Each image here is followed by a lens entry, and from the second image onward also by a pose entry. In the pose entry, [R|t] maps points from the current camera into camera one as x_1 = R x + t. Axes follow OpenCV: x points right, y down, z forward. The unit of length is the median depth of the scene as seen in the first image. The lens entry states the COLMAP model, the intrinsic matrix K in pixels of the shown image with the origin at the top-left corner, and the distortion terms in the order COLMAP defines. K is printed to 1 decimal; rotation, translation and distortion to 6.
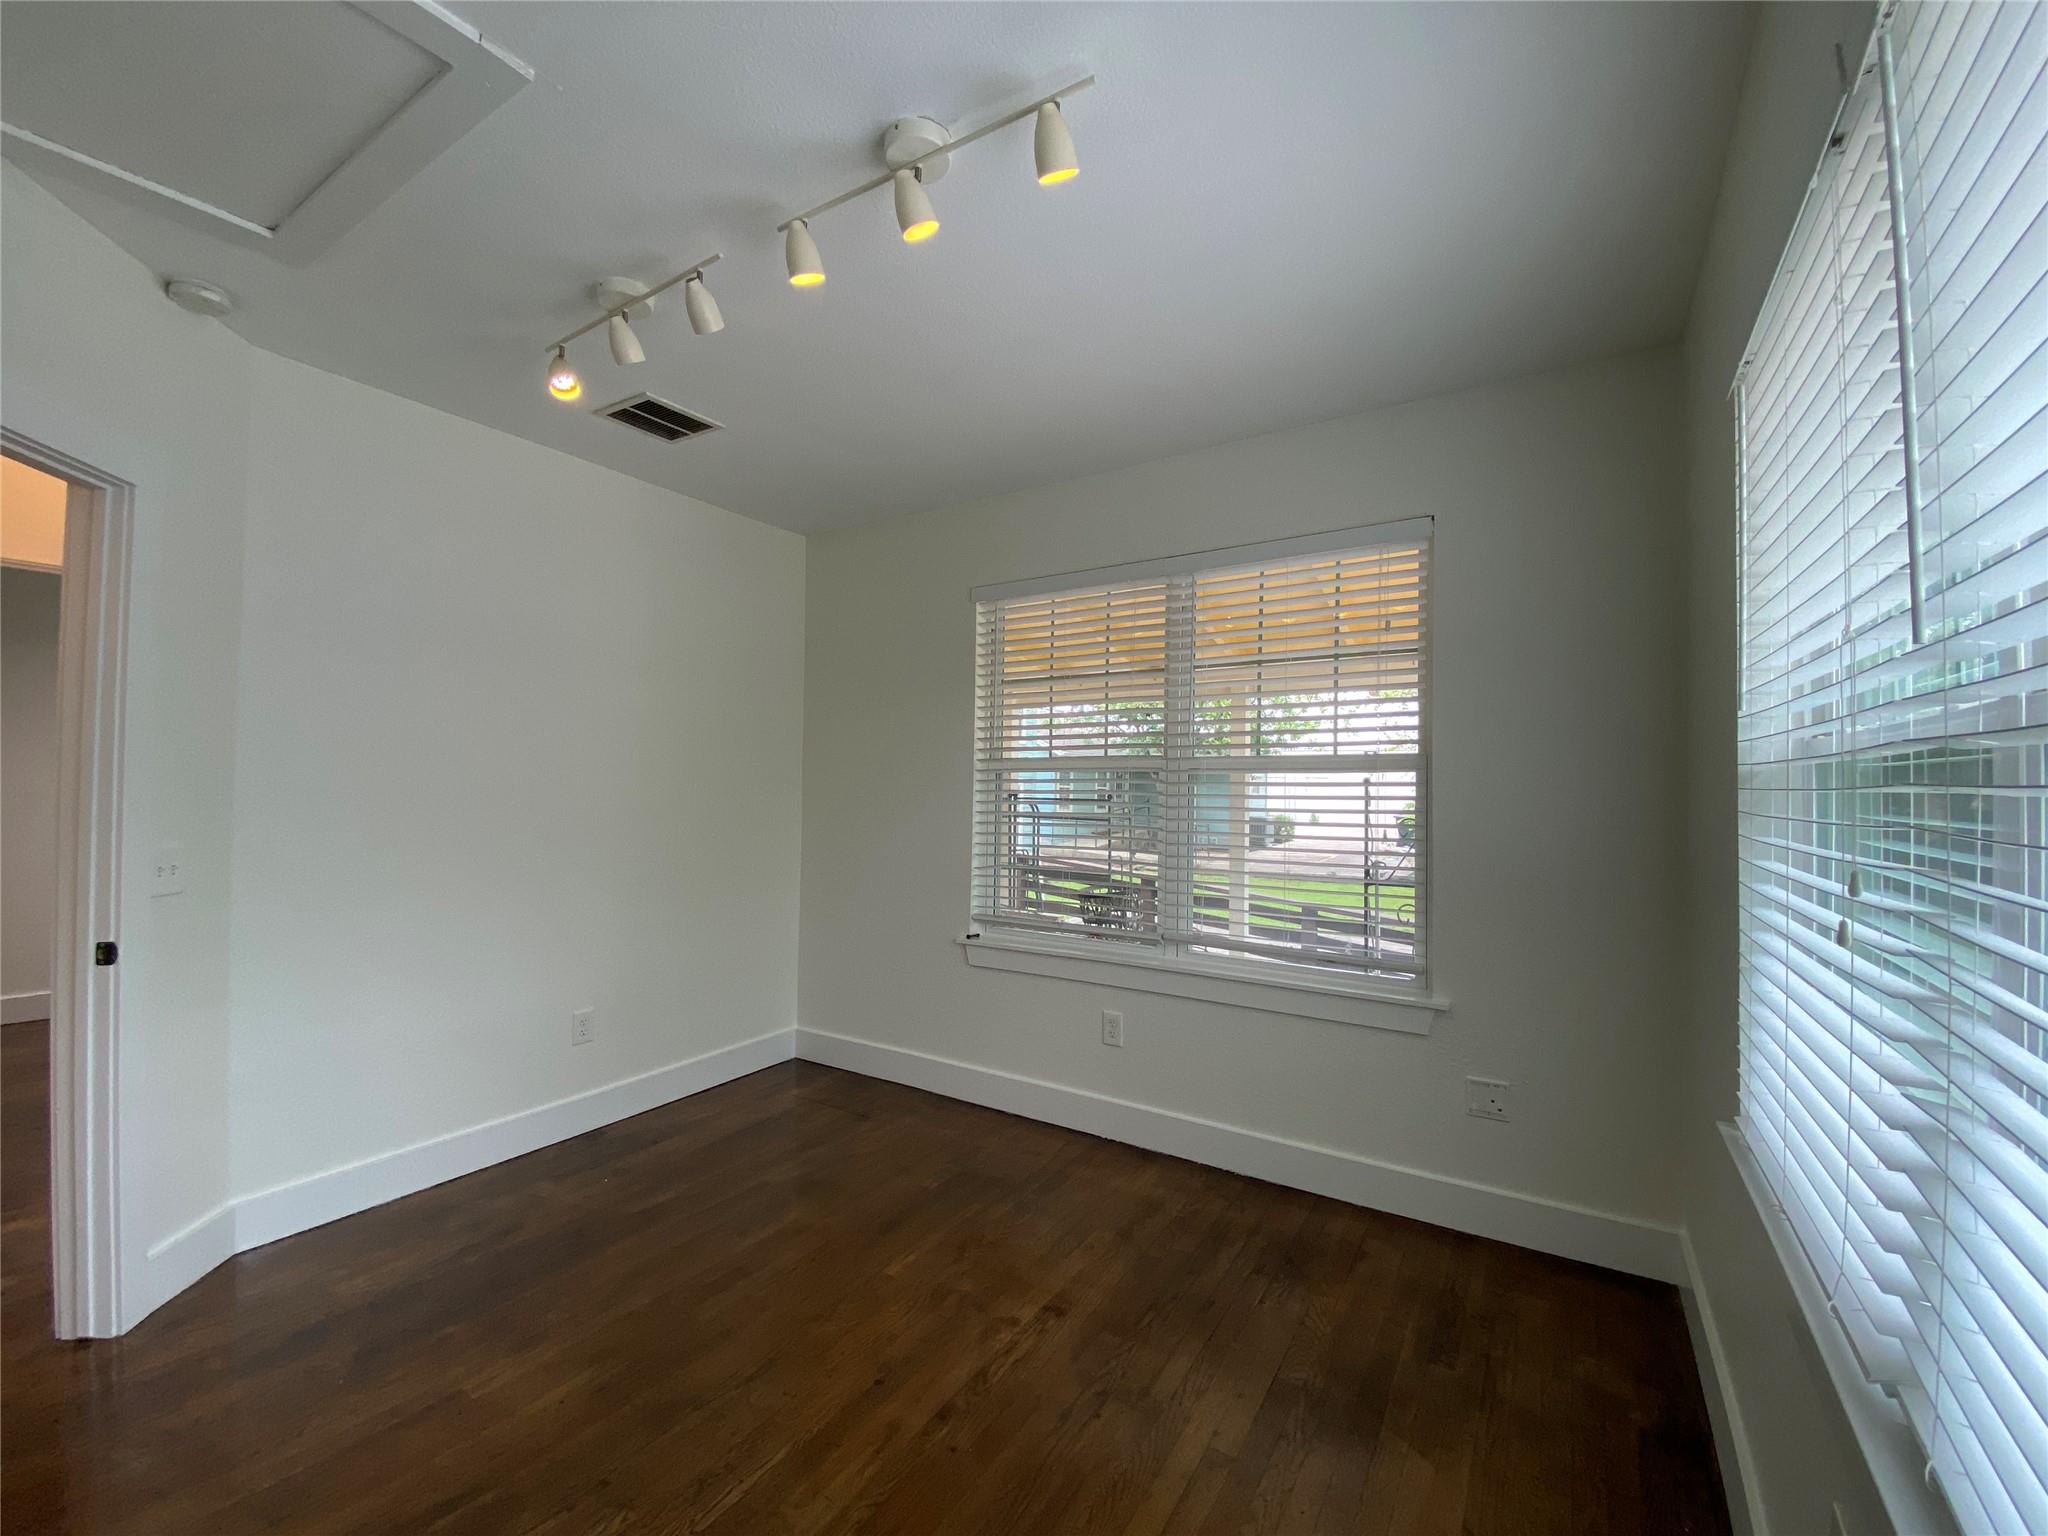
lens RADIAL K [[835.6, 0, 1028.6], [0, 835.6, 770.9], [0, 0, 1]] dist [0.013496, -0.012706]
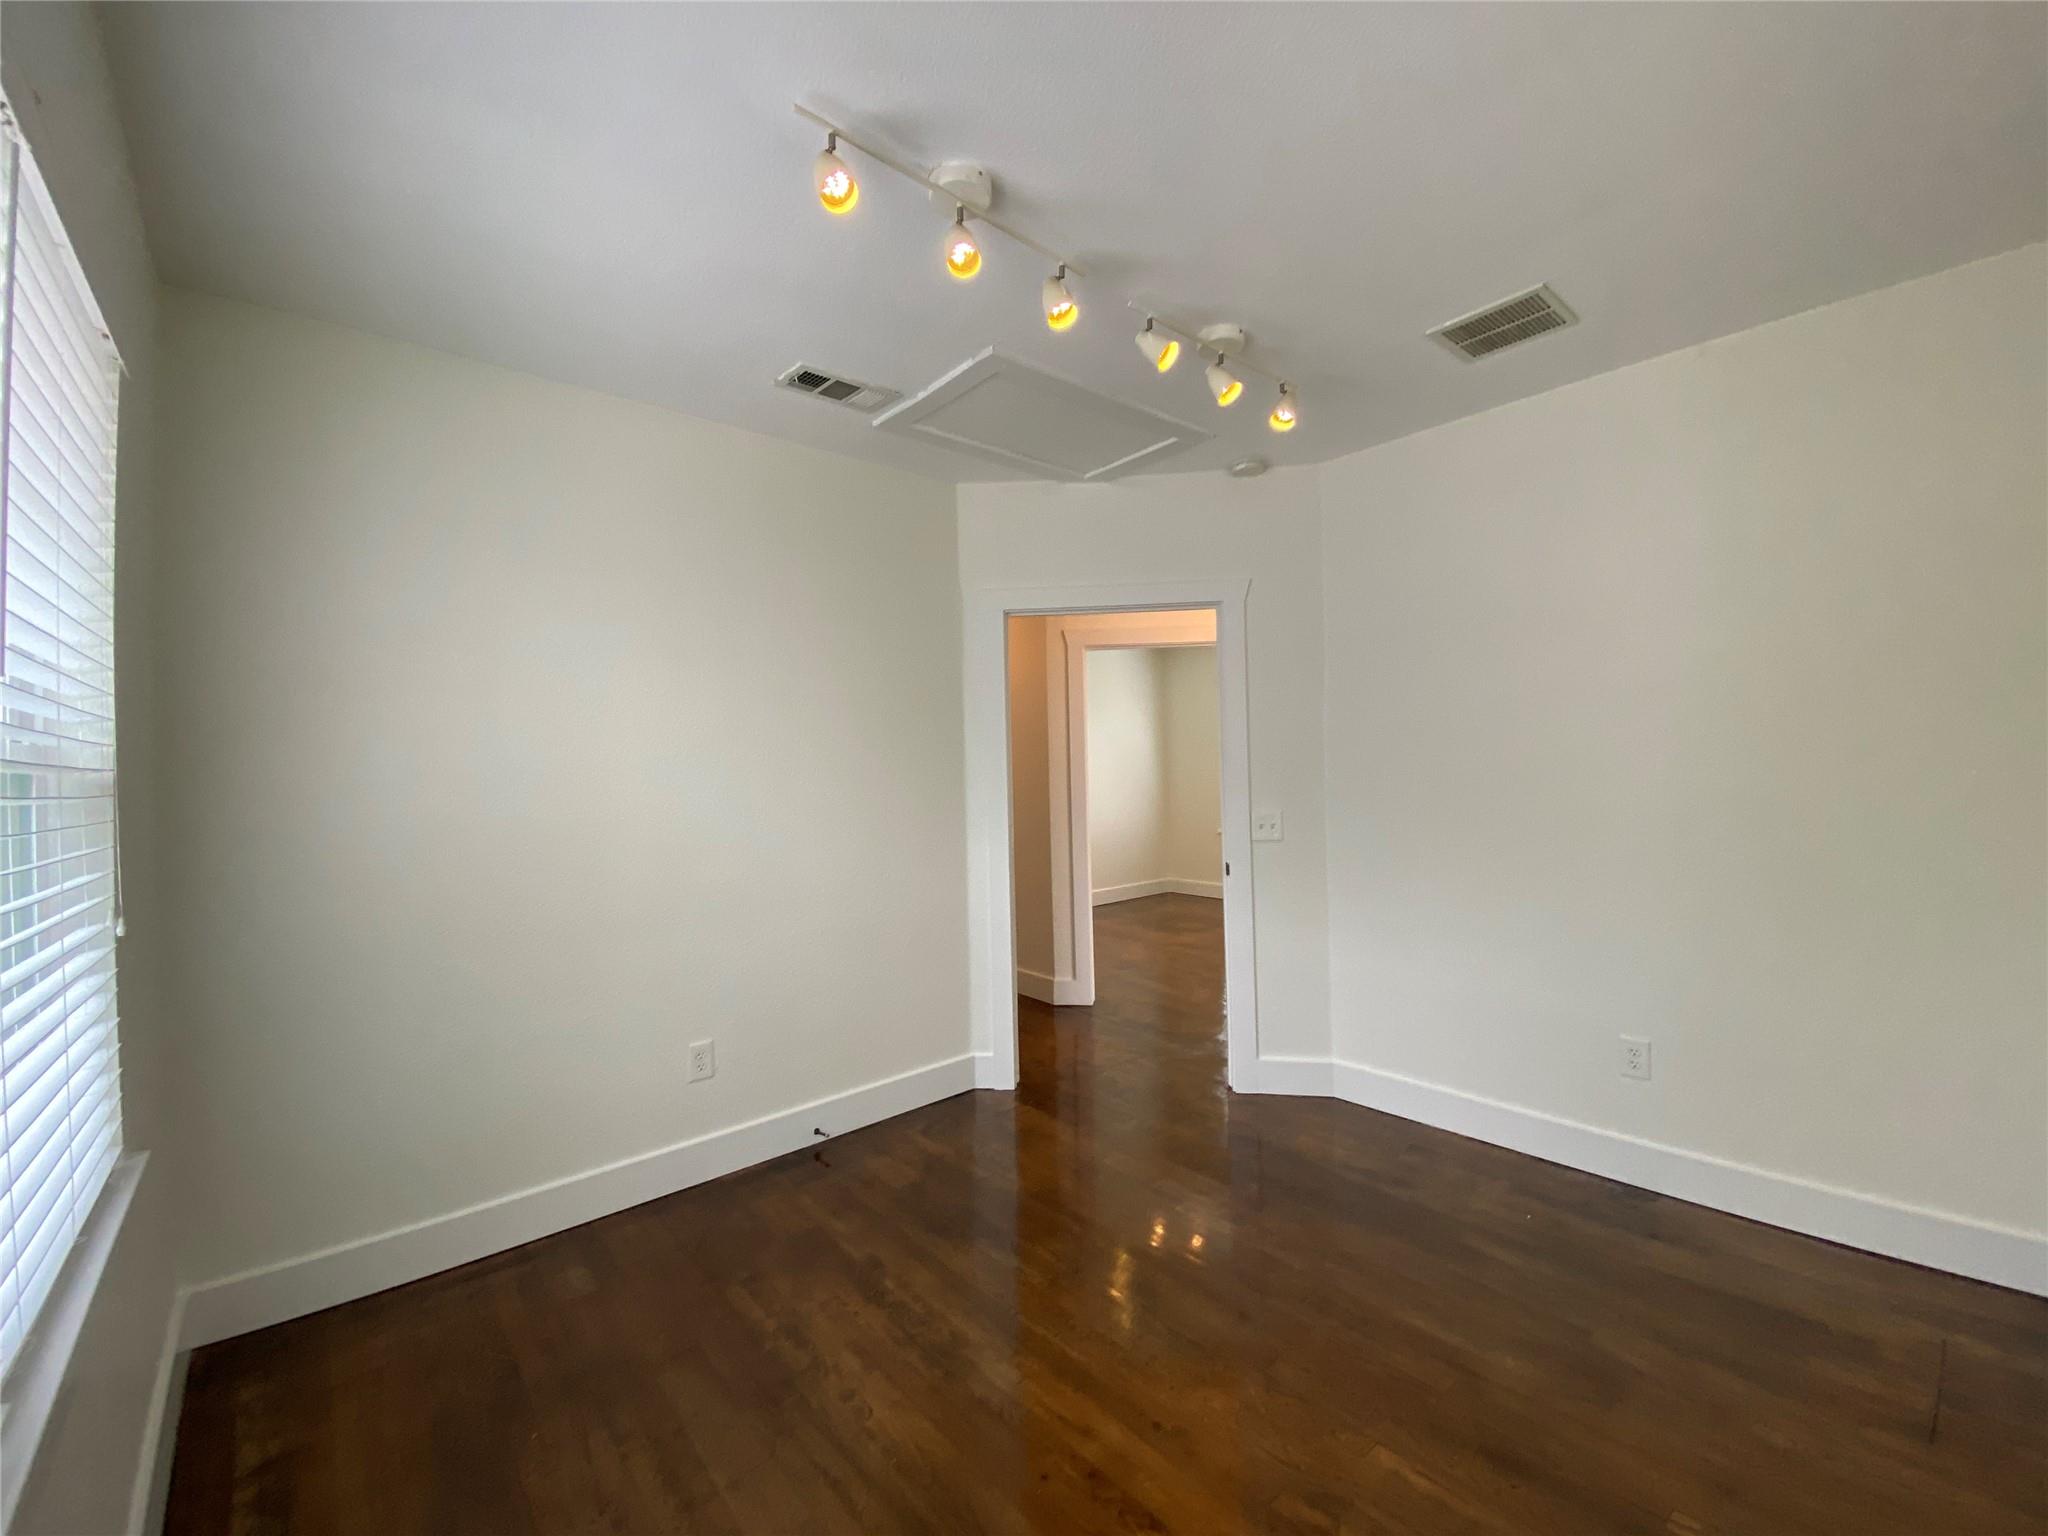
lens RADIAL K [[835.6, 0, 1018.0], [0, 835.6, 766.5], [0, 0, 1]] dist [0.013496, -0.012706]
pose [[-0.297545, -0.011509, -0.954638, 0.561210], [0.037739, 0.999004, -0.023806, 0.021352], [0.953962, -0.043110, -0.296814, 0.871901]]
